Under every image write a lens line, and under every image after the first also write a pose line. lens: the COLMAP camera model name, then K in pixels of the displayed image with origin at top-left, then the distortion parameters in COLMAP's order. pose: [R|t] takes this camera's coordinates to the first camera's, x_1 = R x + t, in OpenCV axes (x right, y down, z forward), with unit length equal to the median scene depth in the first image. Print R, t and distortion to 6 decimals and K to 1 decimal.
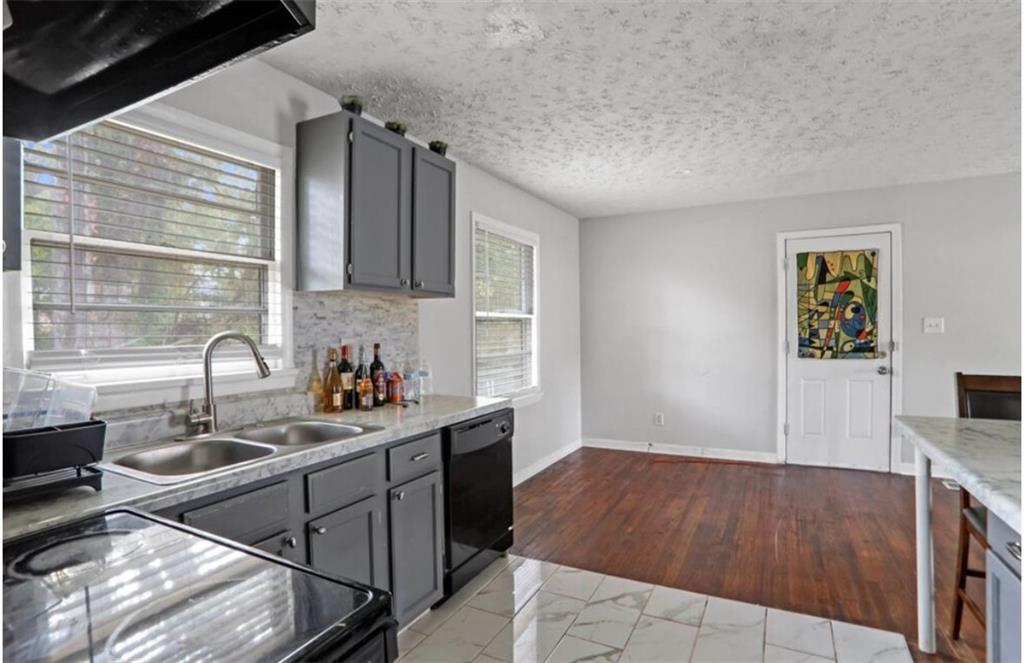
lens RADIAL K [[520.9, 0, 512.8], [0, 520.9, 342.3], [0, 0, 1]] dist [0.002992, 0.000193]
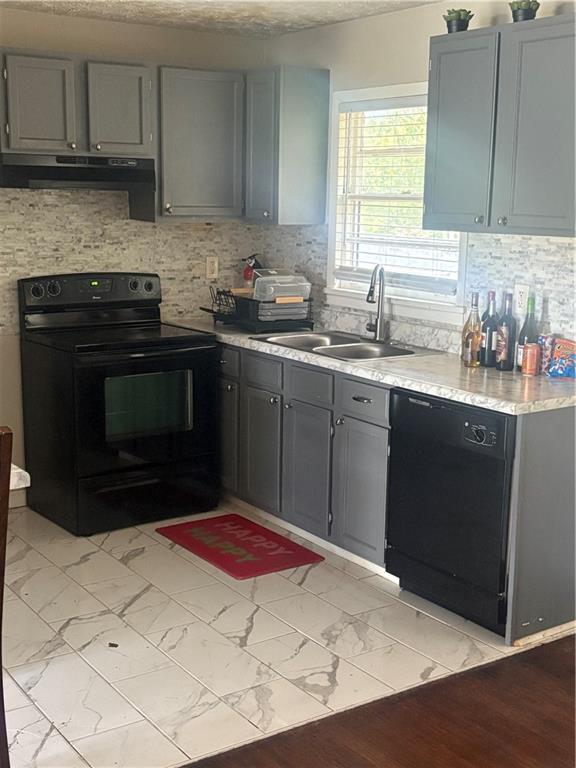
lens RADIAL K [[998.2, 0, 288.9], [0, 998.2, 383.3], [0, 0, 1]] dist [0.005240, 0.000000]
pose [[-0.493578, 0.150523, -0.856577, 0.741539], [-0.047103, 0.978837, 0.199149, -0.090359], [0.868425, 0.138643, -0.476042, 0.862241]]
